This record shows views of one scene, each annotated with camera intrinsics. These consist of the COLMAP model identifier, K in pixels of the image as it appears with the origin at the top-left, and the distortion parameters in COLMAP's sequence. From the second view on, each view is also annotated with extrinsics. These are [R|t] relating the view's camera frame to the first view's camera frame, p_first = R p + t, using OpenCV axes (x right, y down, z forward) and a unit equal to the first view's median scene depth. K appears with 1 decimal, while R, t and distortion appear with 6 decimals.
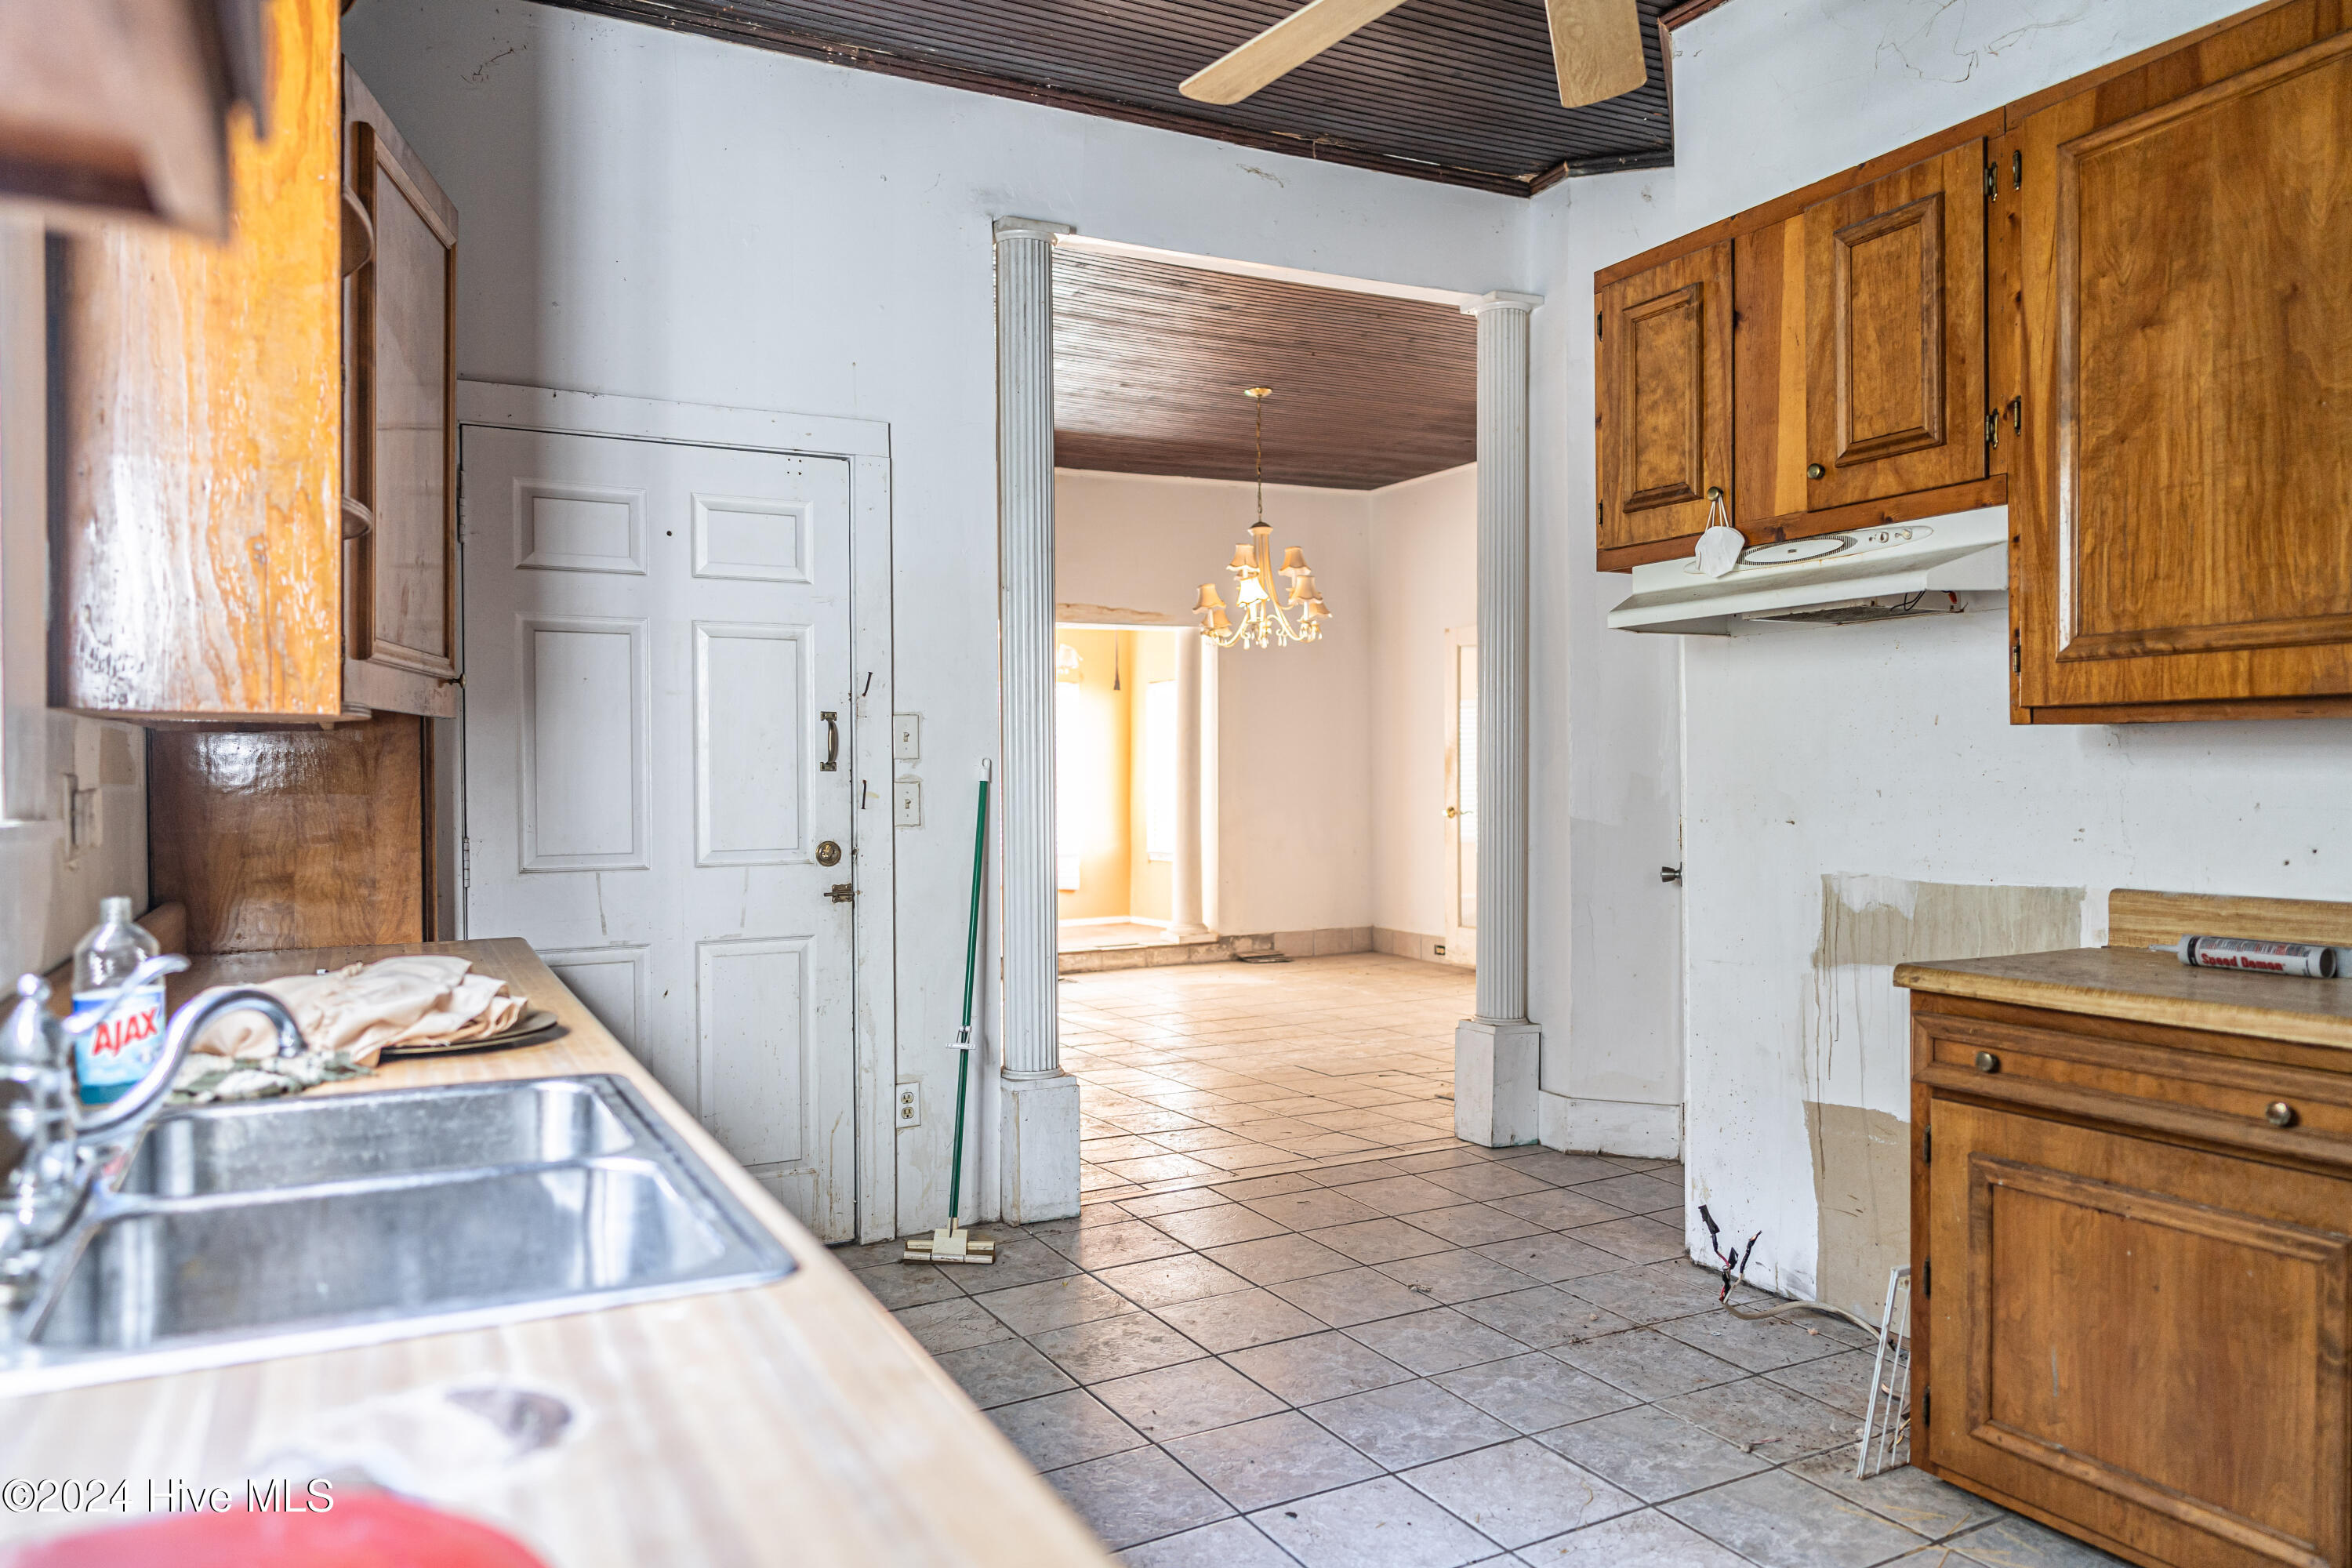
lens RADIAL K [[1568.6, 0, 1170.8], [0, 1568.6, 798.6], [0, 0, 1]] dist [-0.002477, 0.005858]
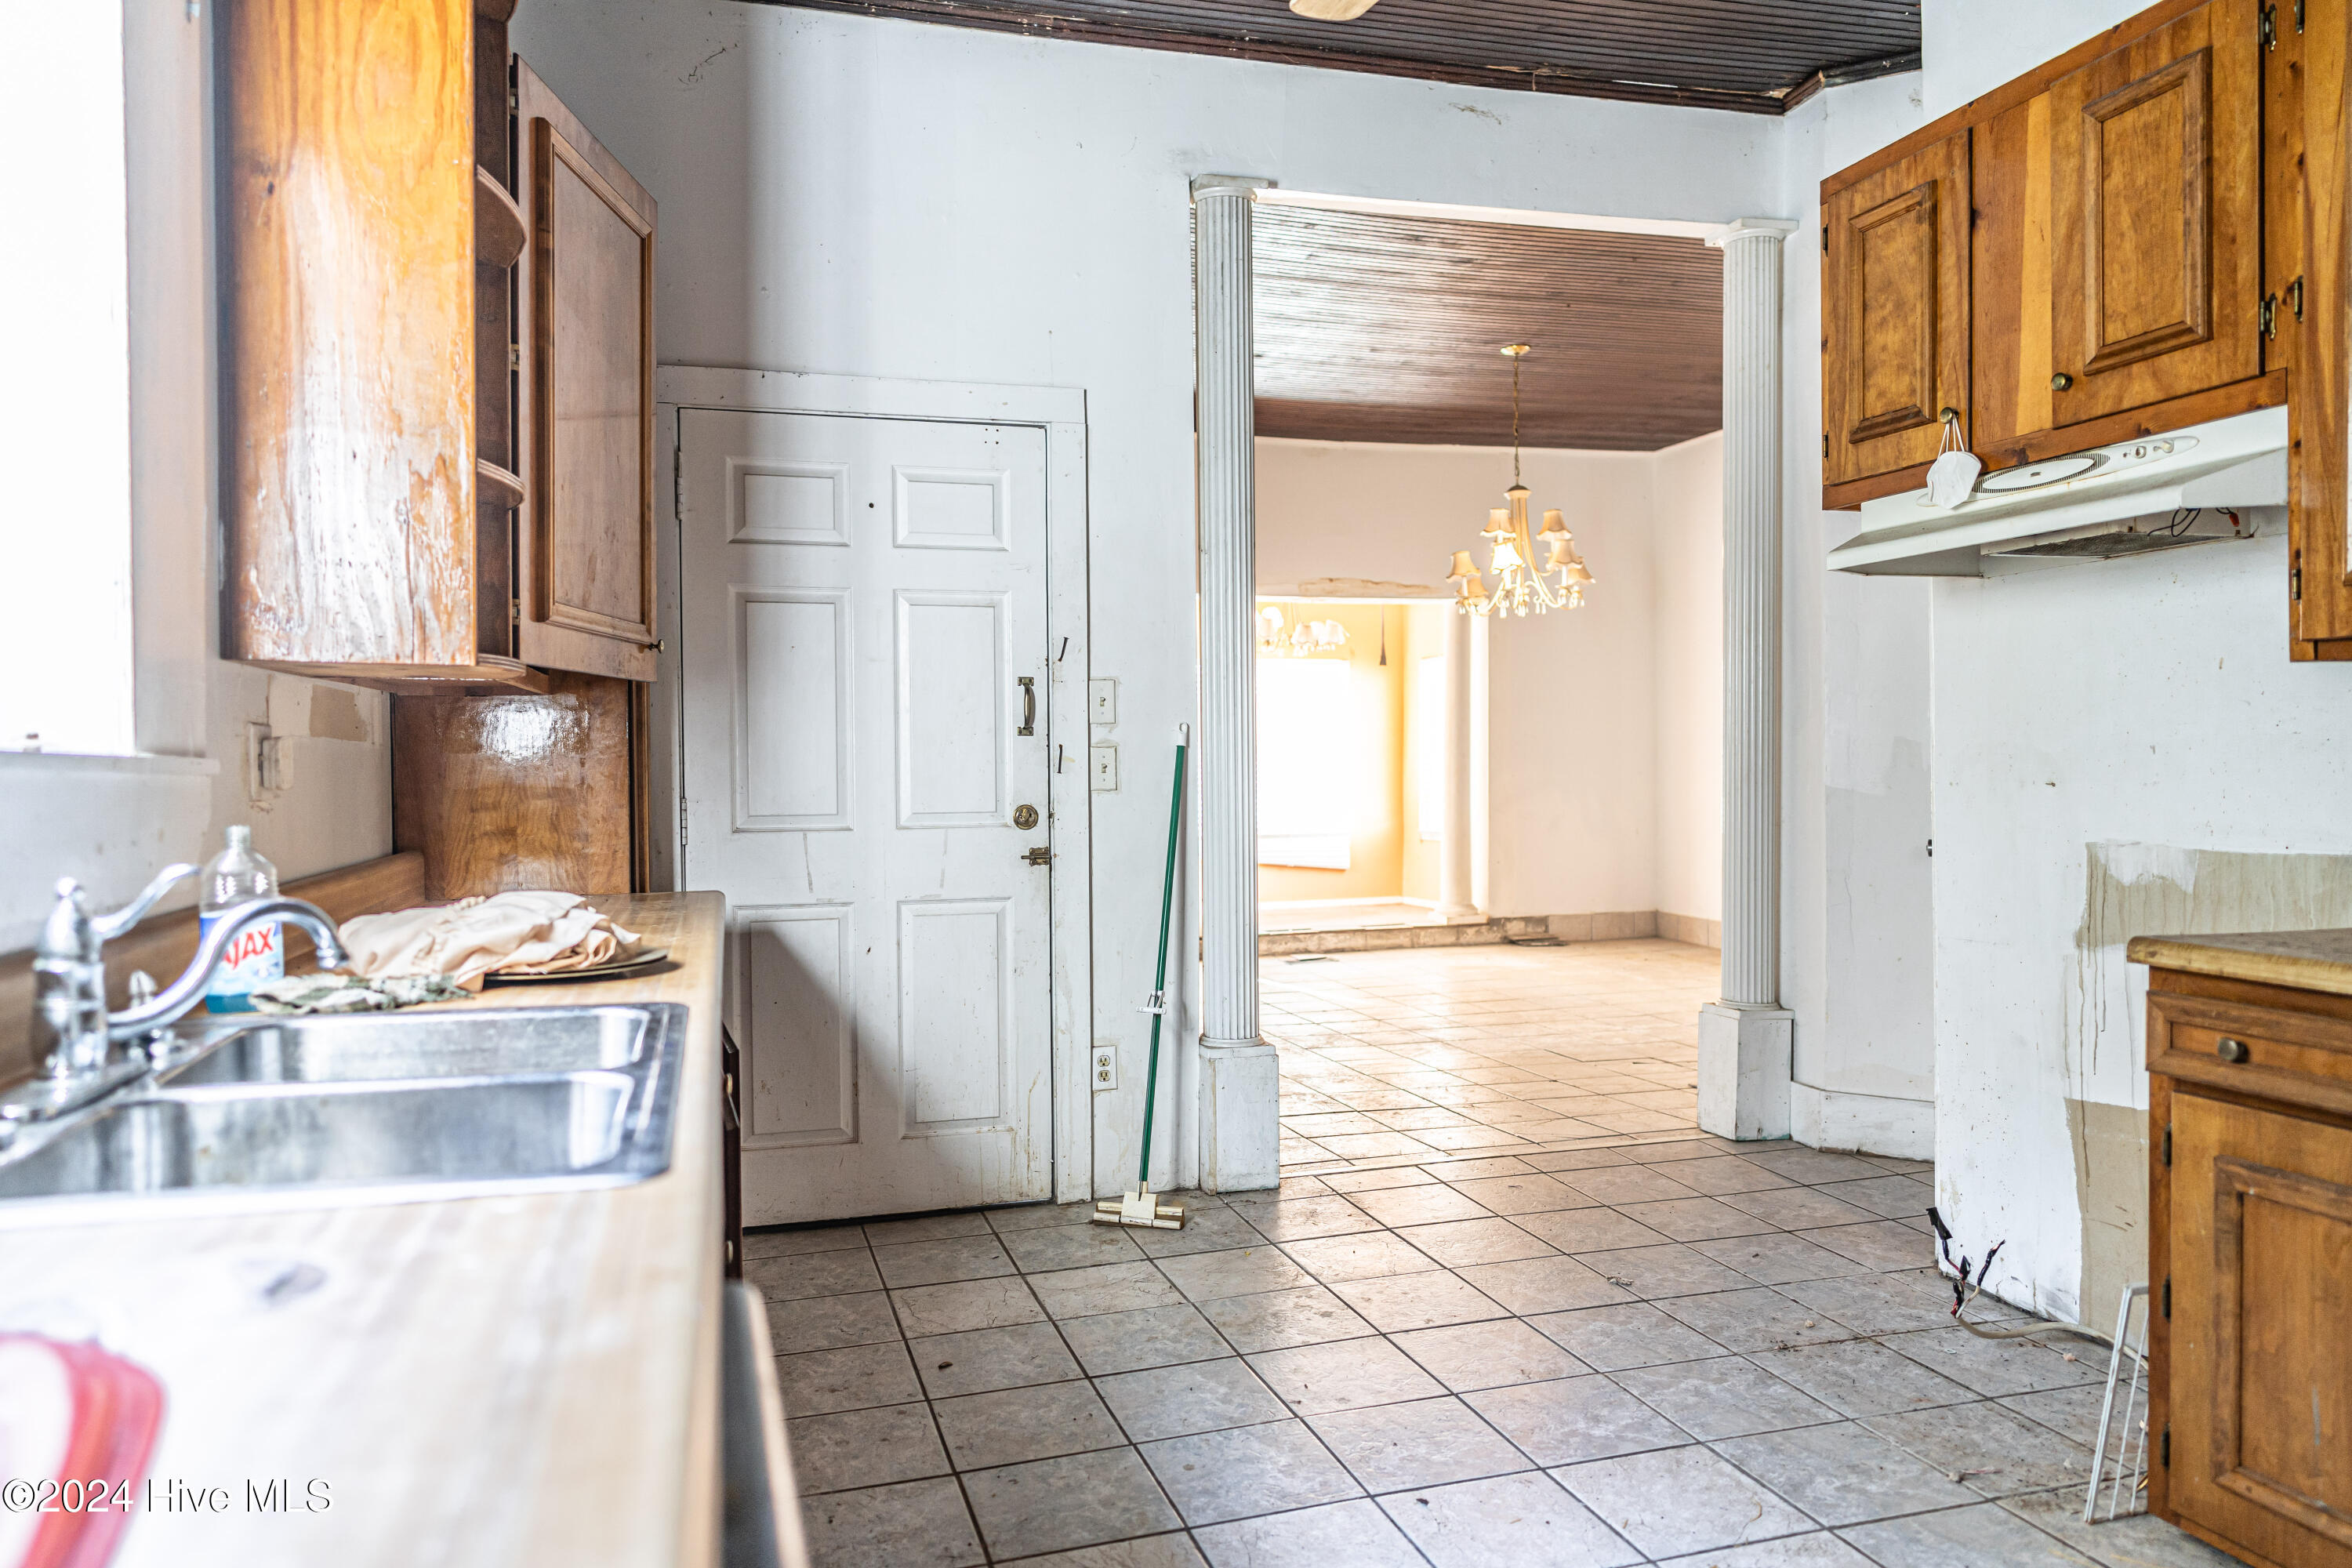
lens RADIAL K [[1568.1, 0, 1163.3], [0, 1568.1, 793.9], [0, 0, 1]] dist [-0.000566, 0.003542]
pose [[0.979100, 0.001757, -0.203372, 0.072988], [-0.000627, 0.999984, 0.005624, 0.013936], [0.203379, -0.005379, 0.979085, 0.024274]]
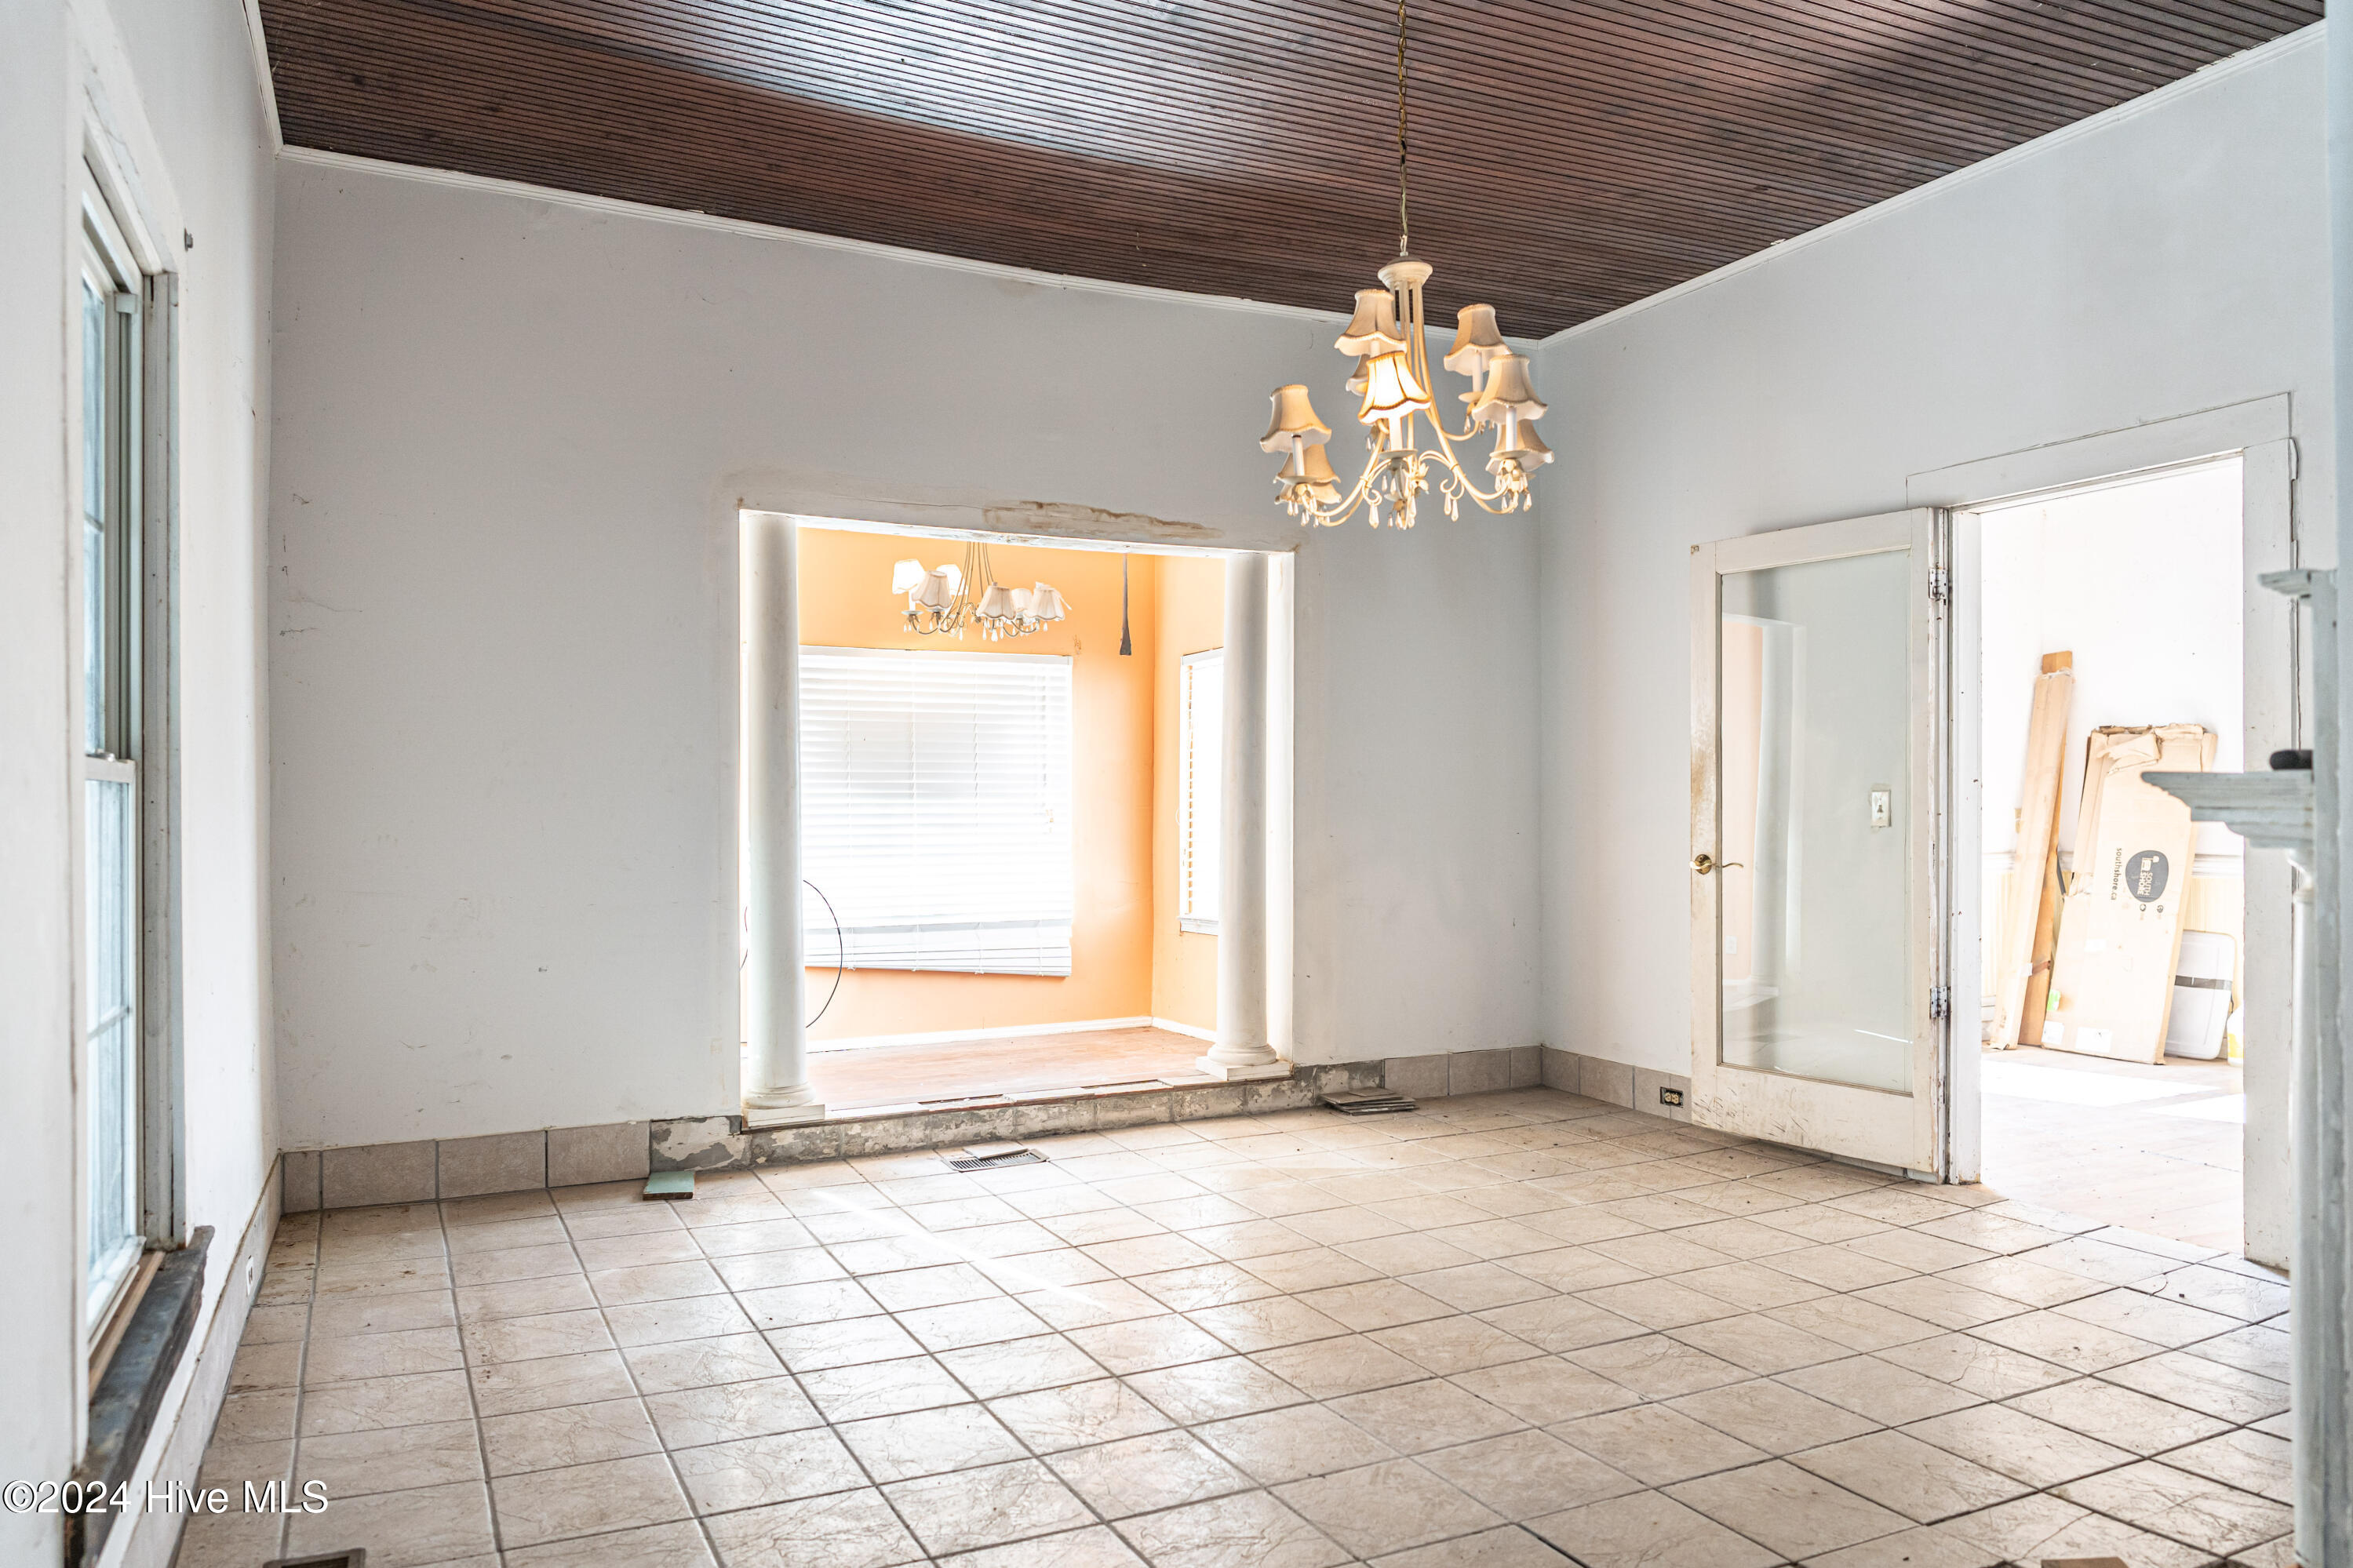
lens RADIAL K [[1568.6, 0, 1163.8], [0, 1568.6, 793.9], [0, 0, 1]] dist [-0.000566, 0.003542]
pose [[0.999395, 0.005138, -0.034410, 0.002819], [-0.005919, 0.999726, -0.022643, -0.005838], [0.034284, 0.022833, 0.999151, 0.955825]]
